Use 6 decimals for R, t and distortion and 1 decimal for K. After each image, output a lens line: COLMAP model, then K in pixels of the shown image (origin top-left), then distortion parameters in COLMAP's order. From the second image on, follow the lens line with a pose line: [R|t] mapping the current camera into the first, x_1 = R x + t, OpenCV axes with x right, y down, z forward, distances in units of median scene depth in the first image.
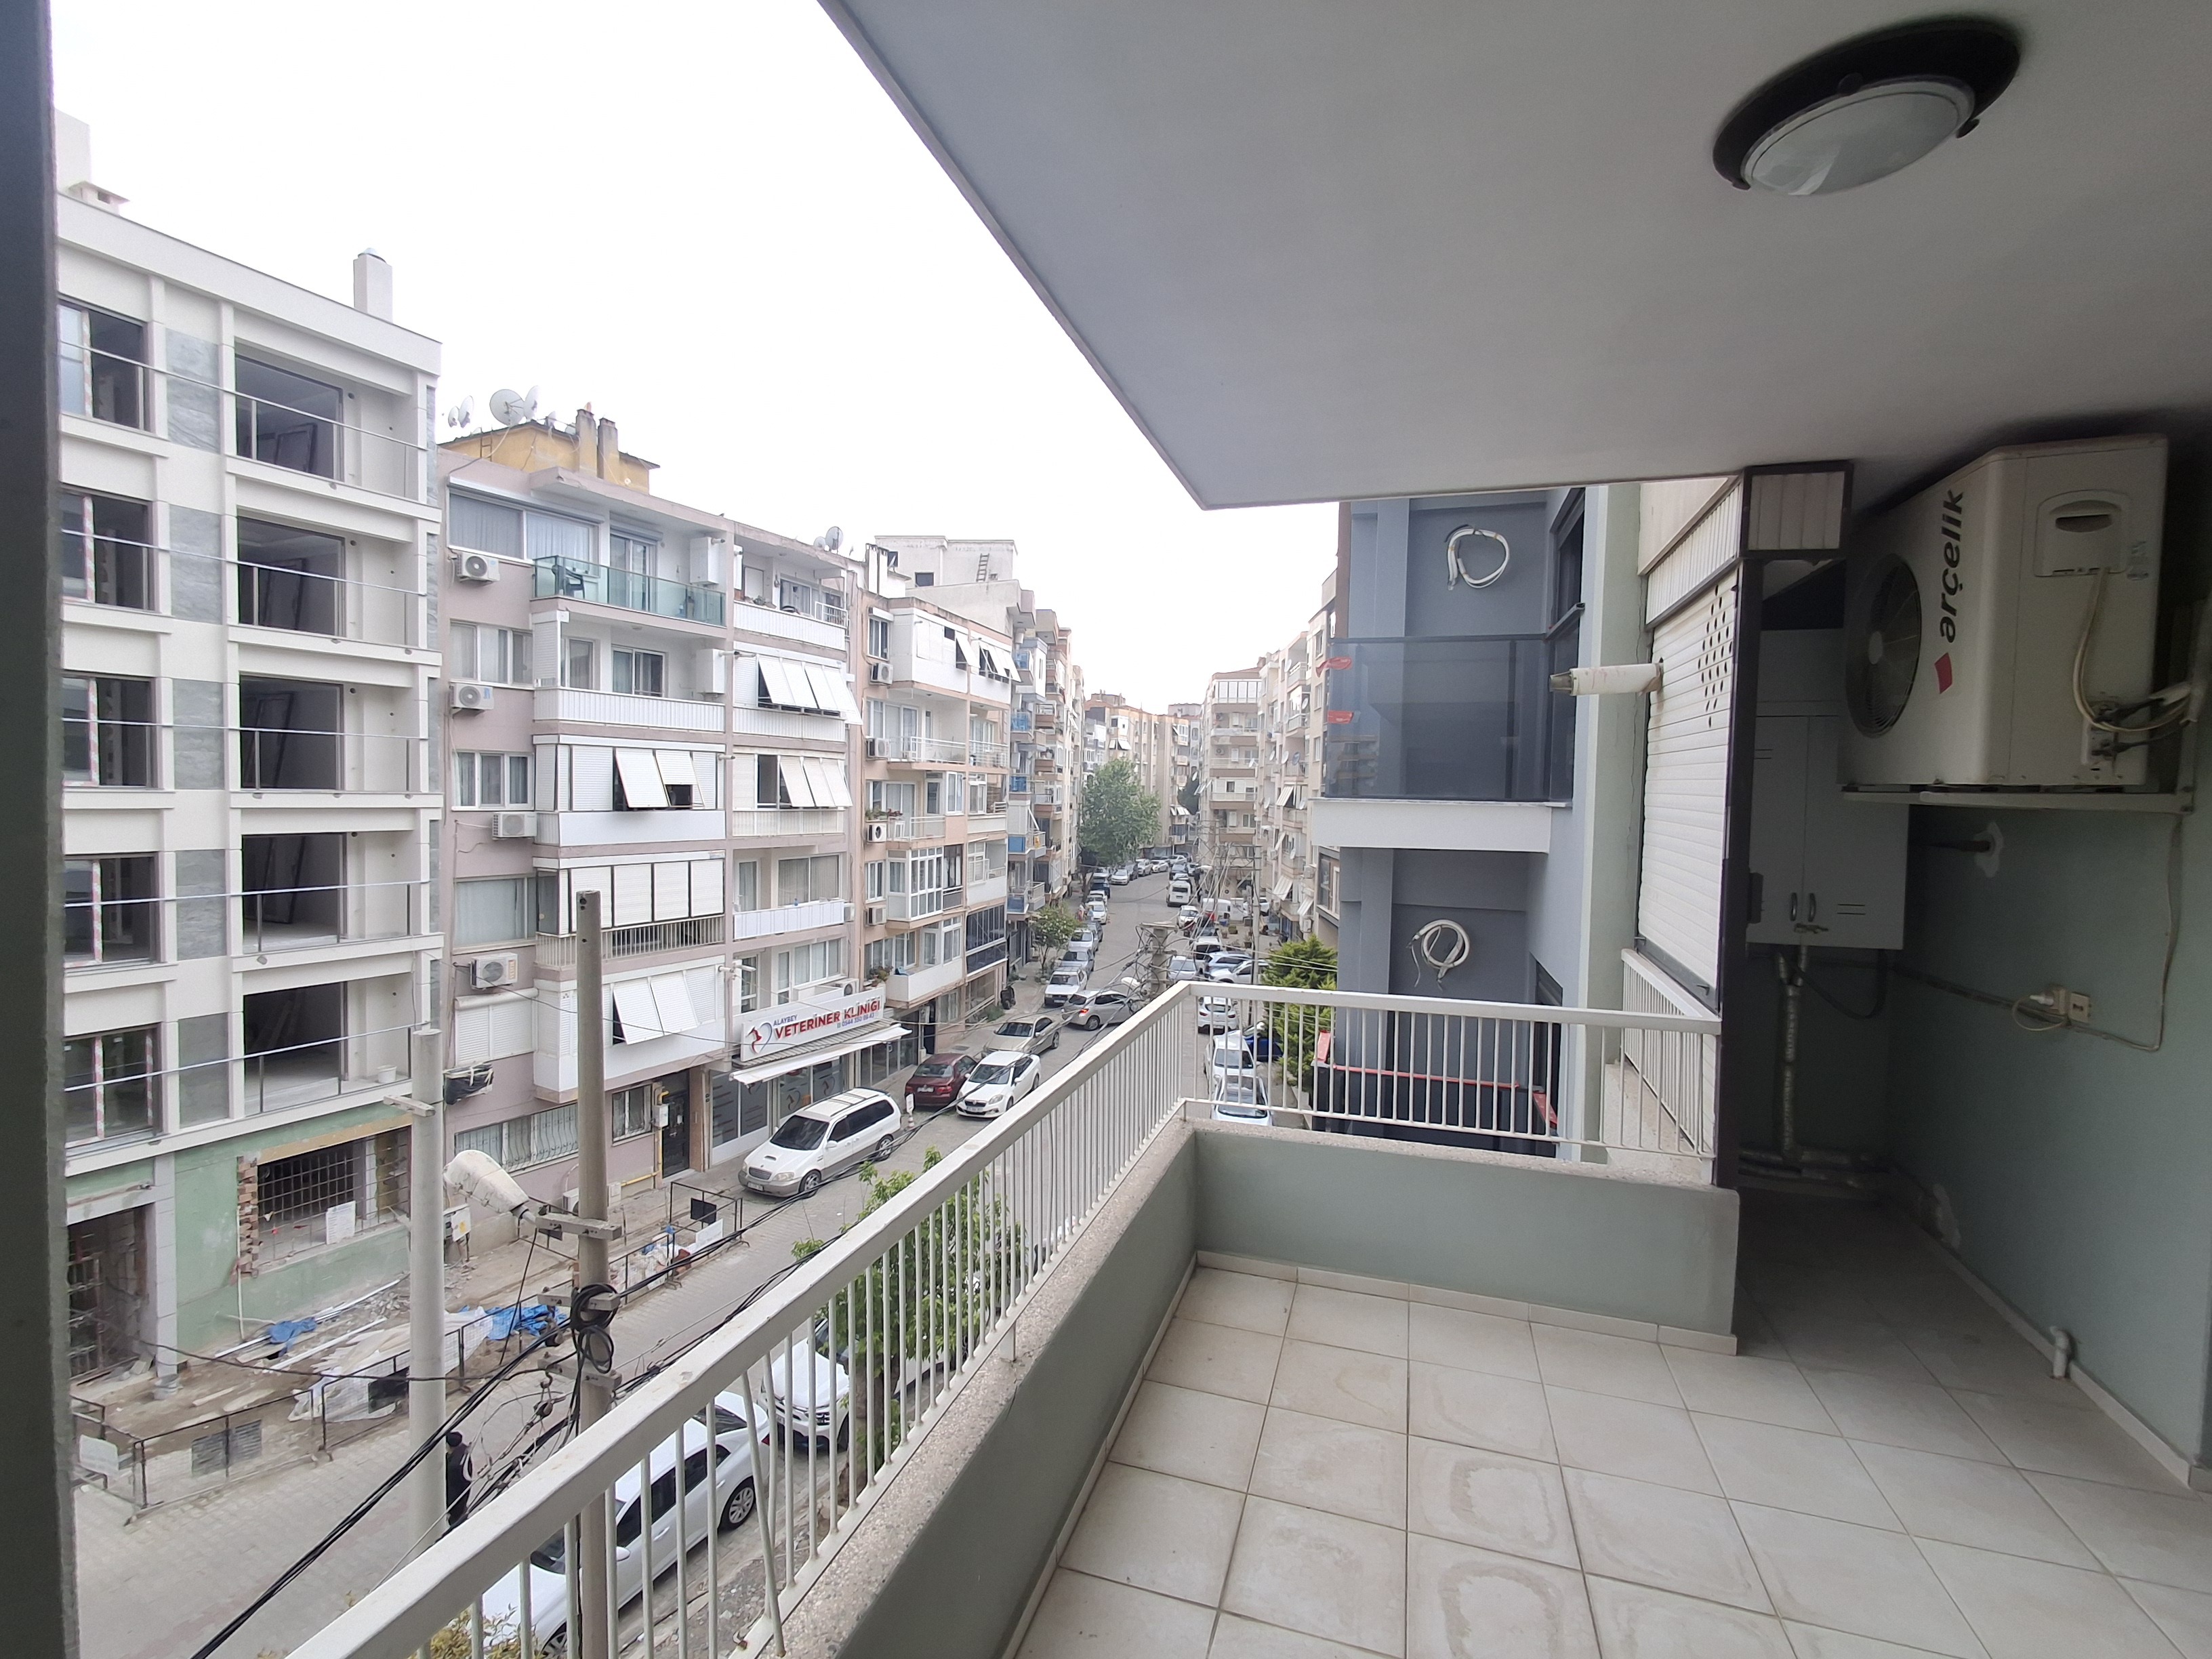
lens RADIAL K [[1005.9, 0, 1086.2], [0, 1005.9, 839.0], [0, 0, 1]] dist [-0.004377, 0.003137]
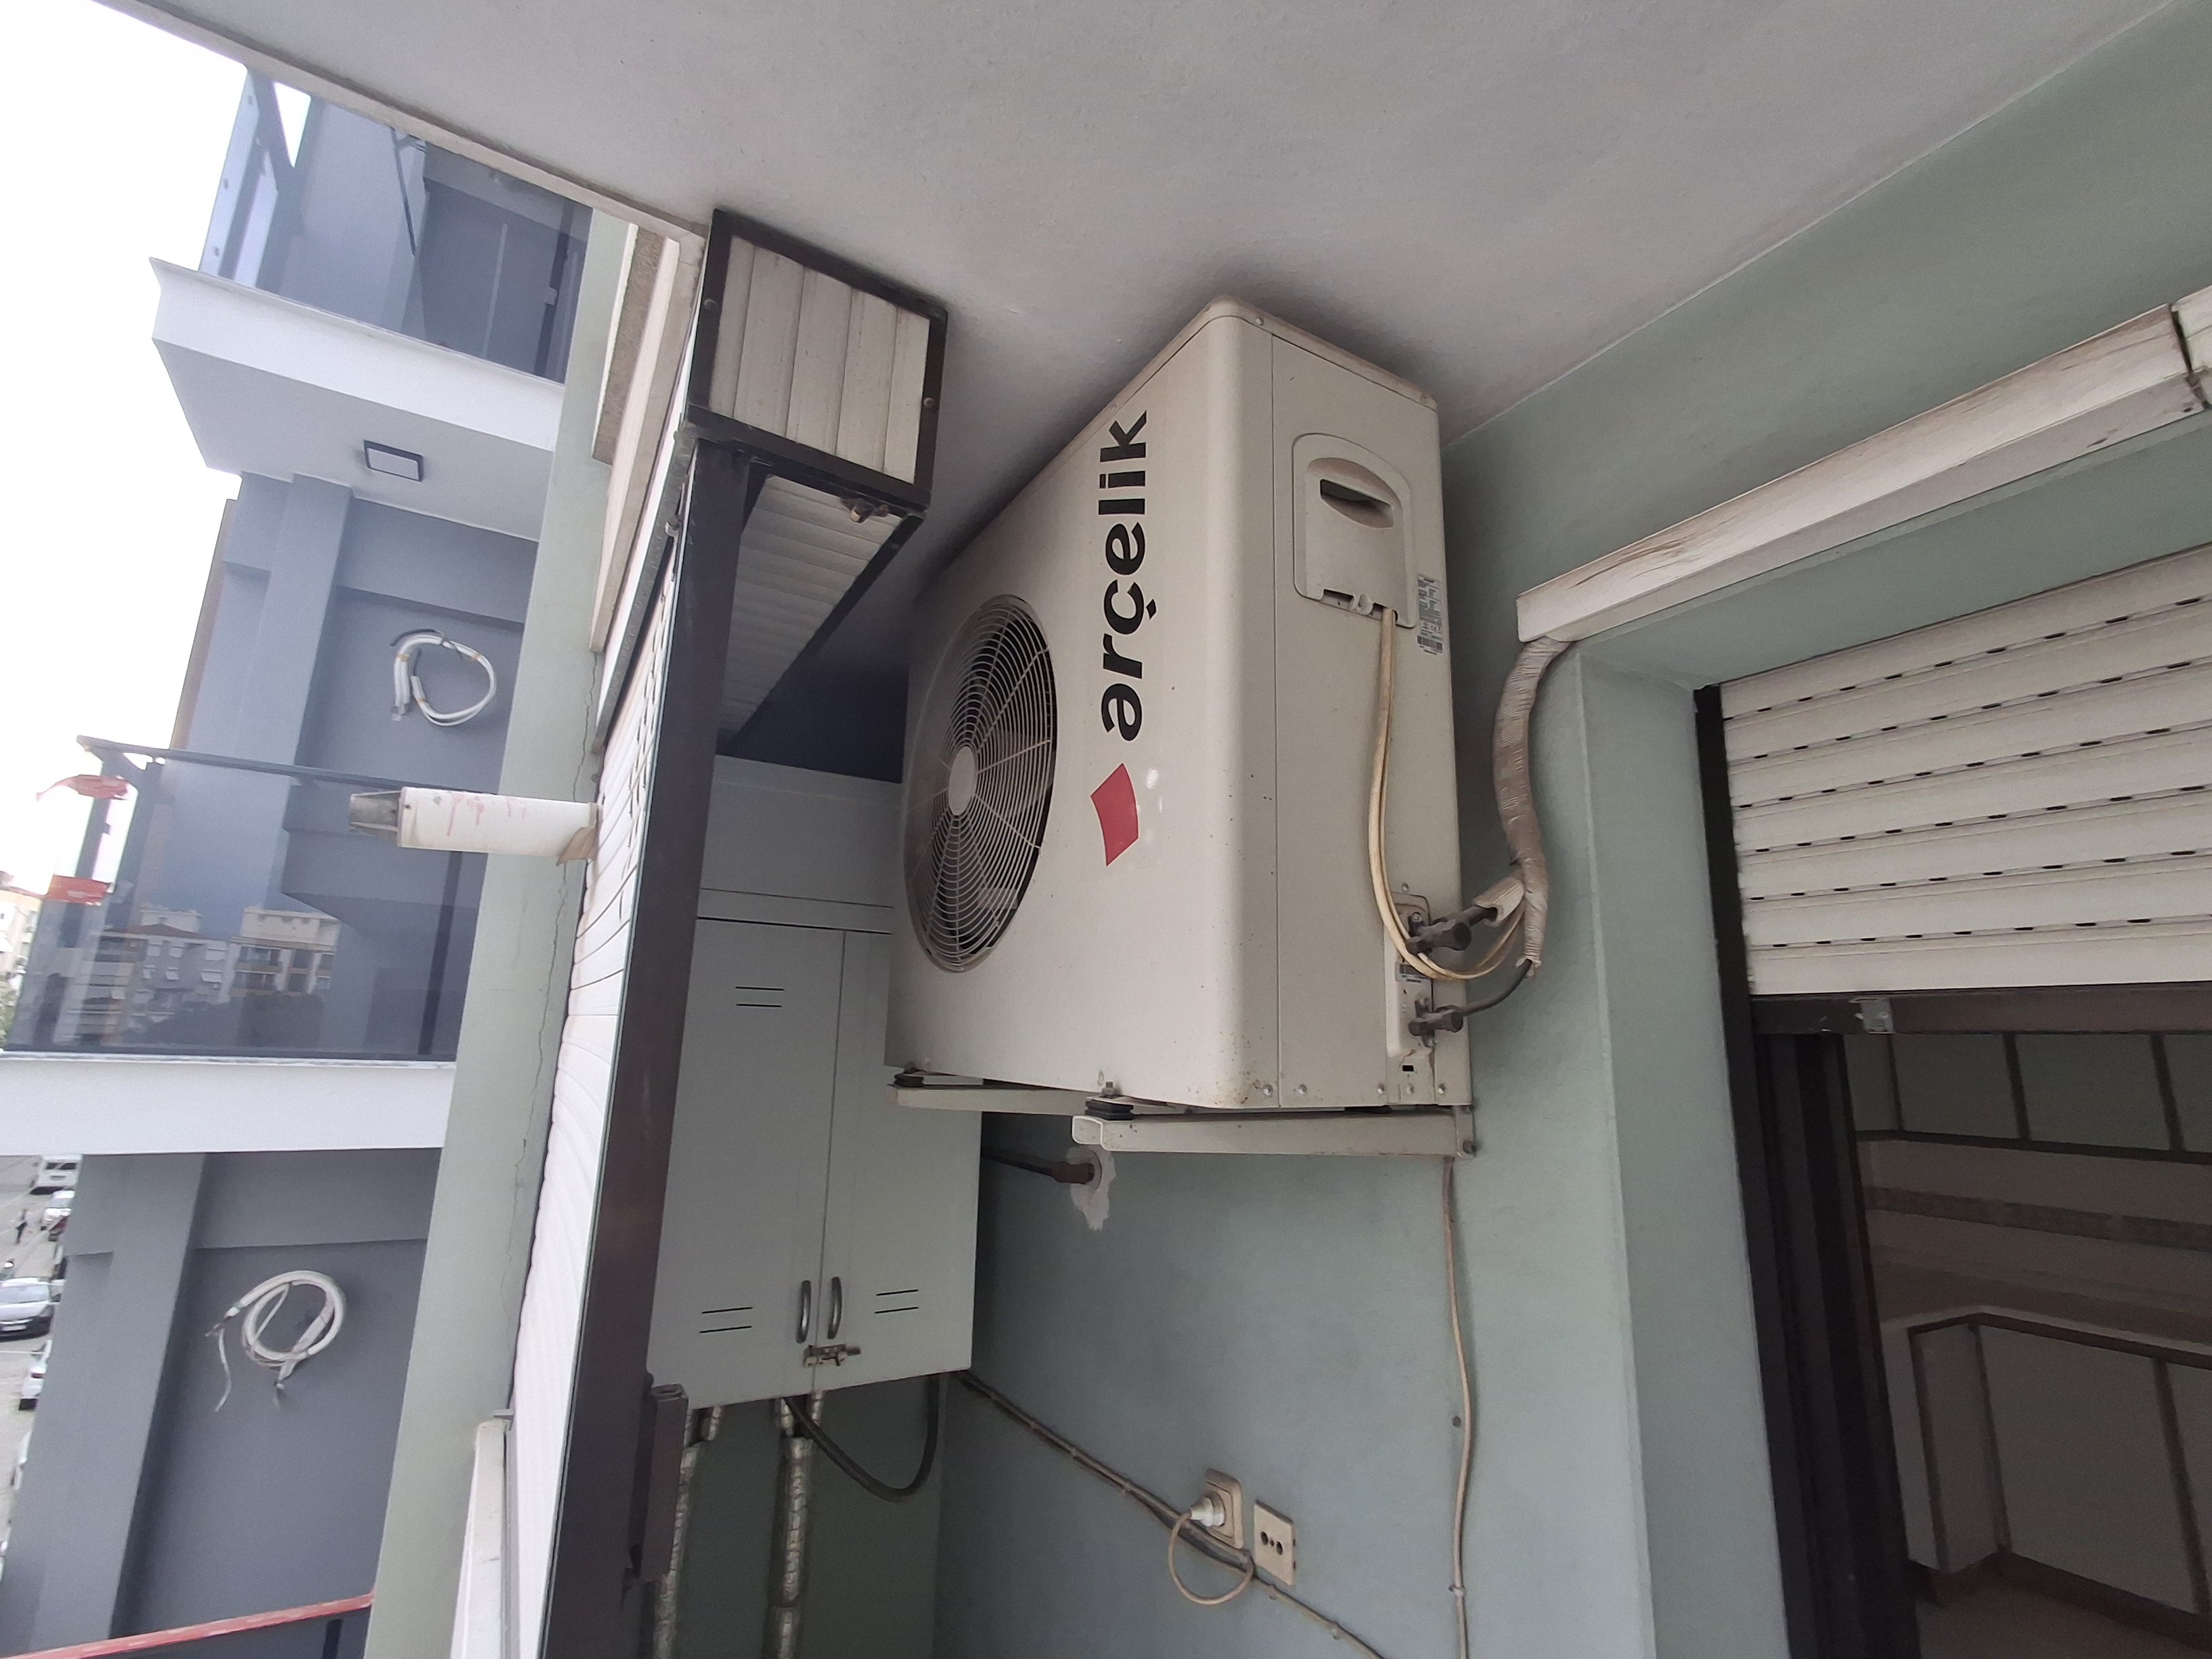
lens RADIAL K [[1005.9, 0, 1076.1], [0, 1005.9, 820.6], [0, 0, 1]] dist [-0.004377, 0.003137]
pose [[0.667138, 0.166415, 0.726108, 0.170500], [0.017098, 0.971050, -0.238262, -0.020549], [-0.744738, 0.171369, 0.644979, 0.233190]]
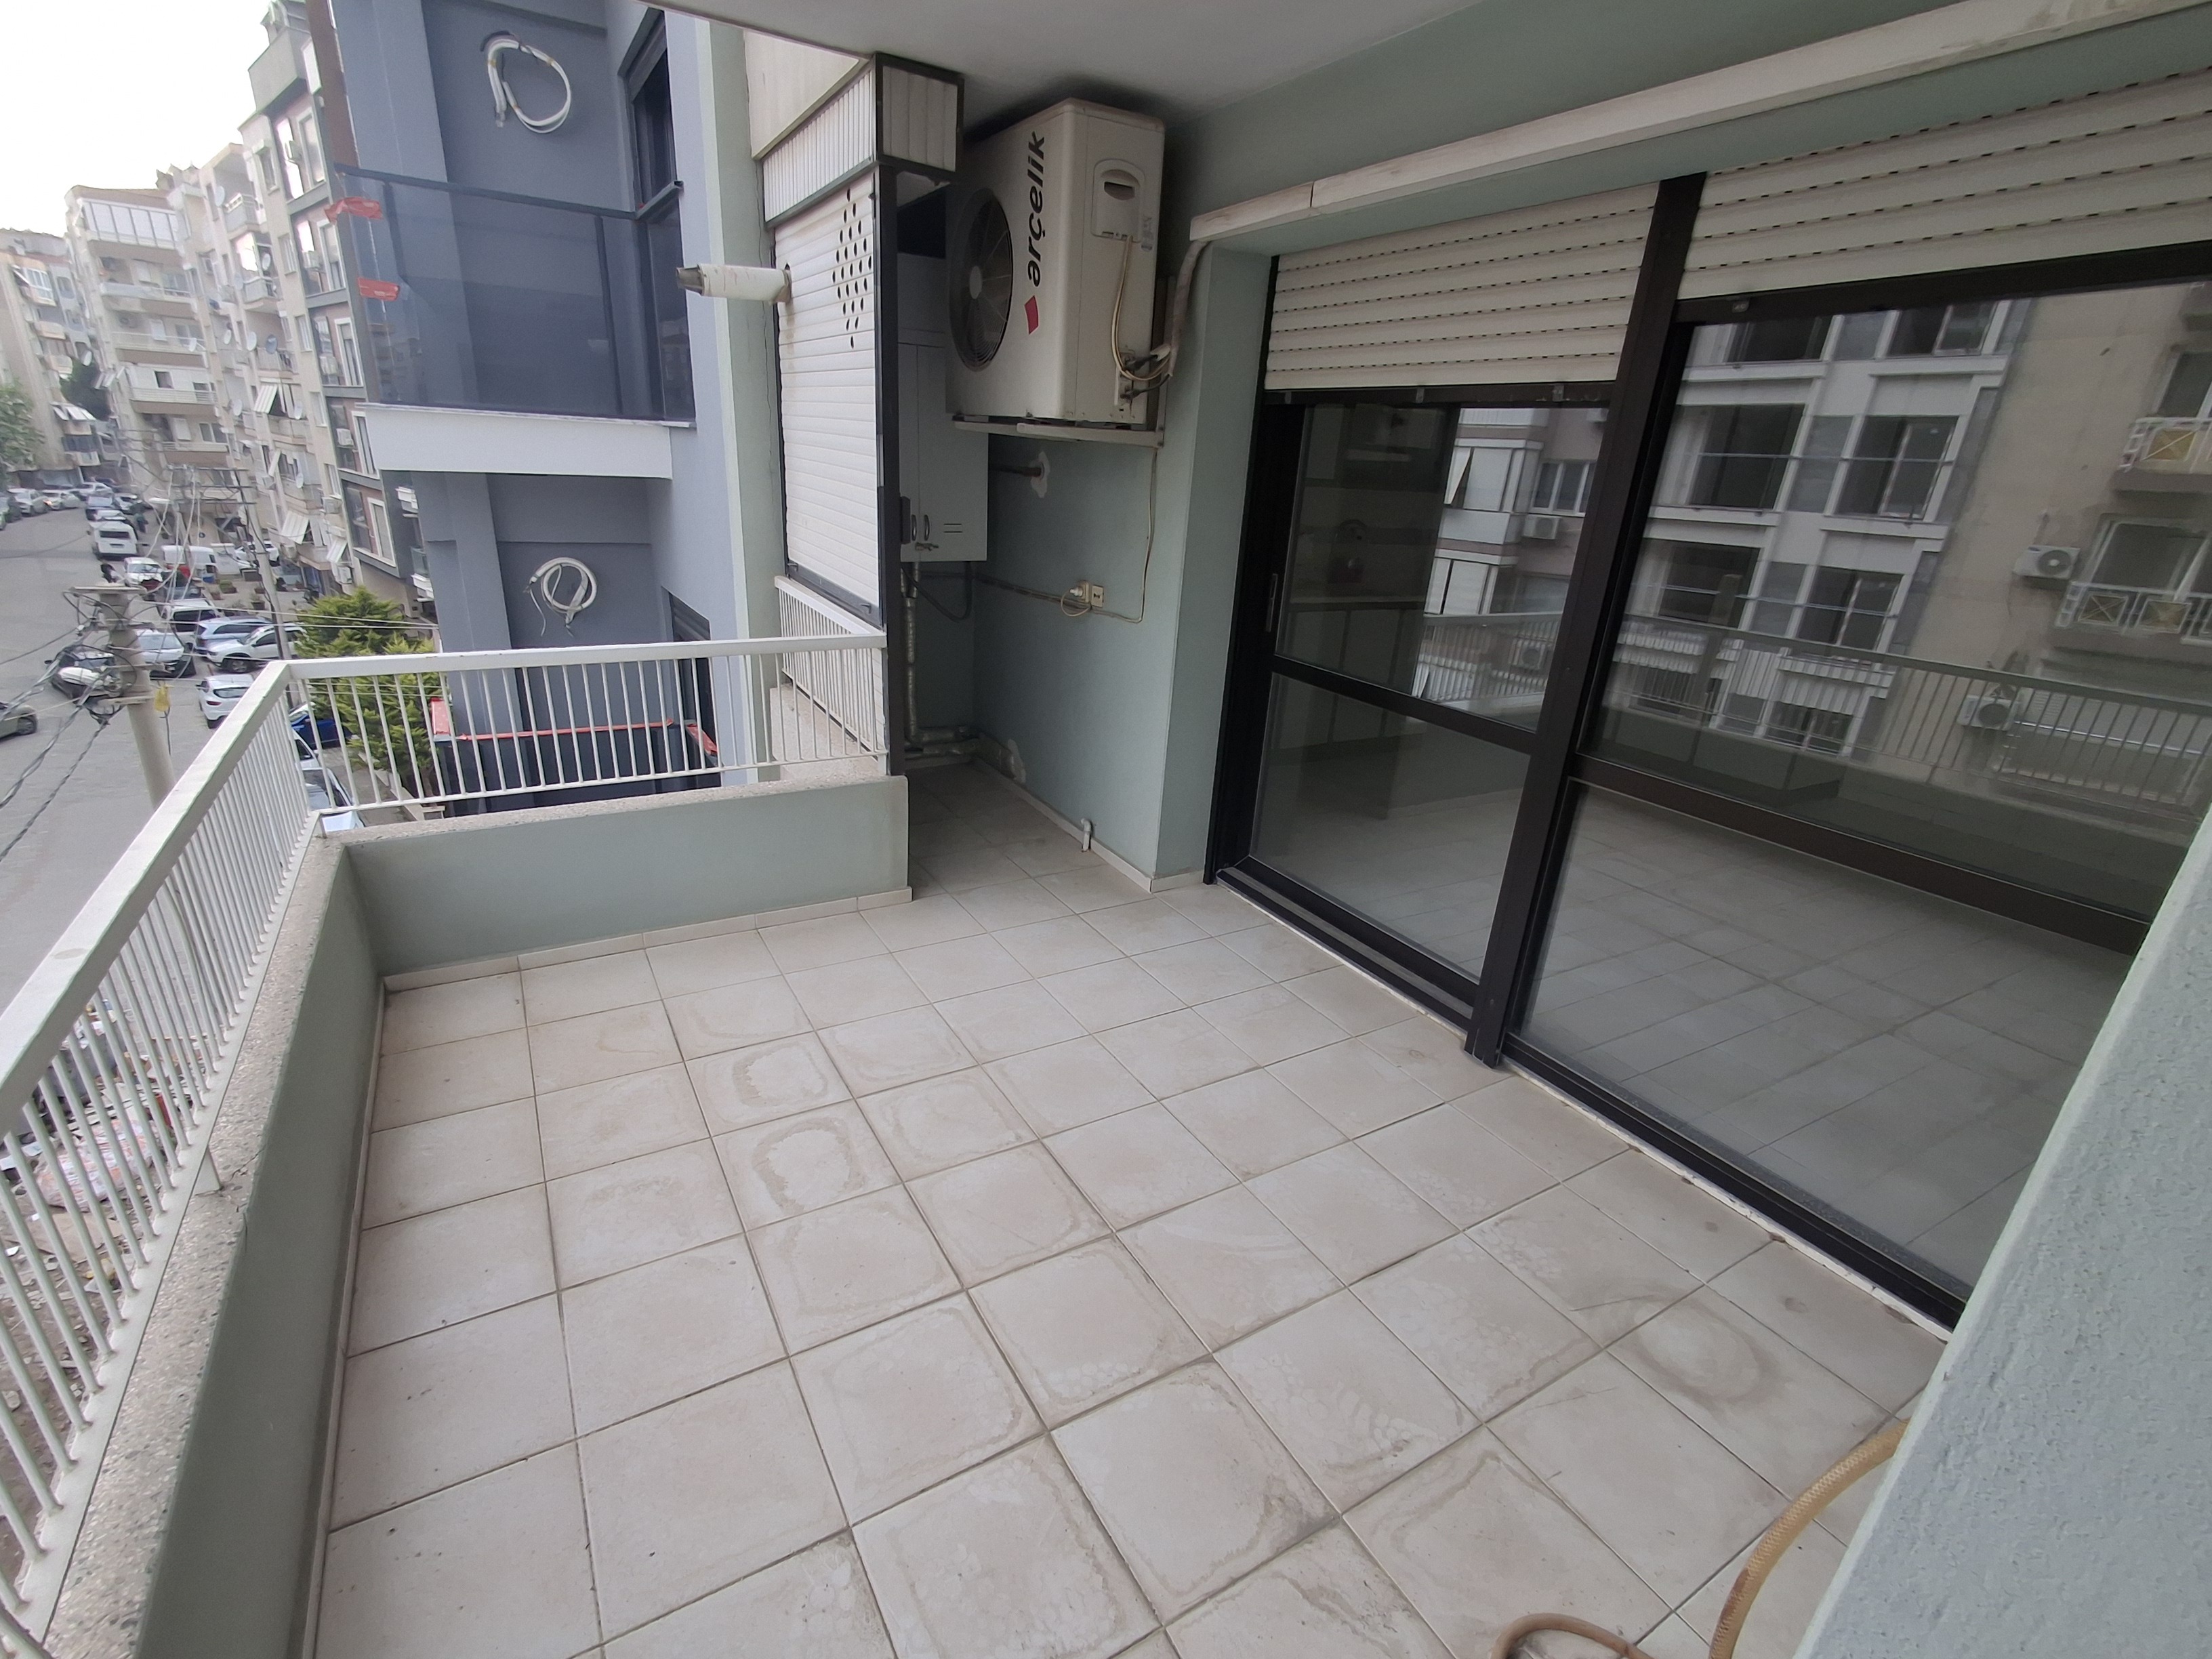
lens RADIAL K [[1005.9, 0, 1088.9], [0, 1005.9, 838.4], [0, 0, 1]] dist [-0.004377, 0.003137]
pose [[0.664300, -0.253820, 0.703051, -0.025174], [-0.008527, 0.937945, 0.346680, 0.000220], [-0.747417, -0.236295, 0.620913, 0.024118]]
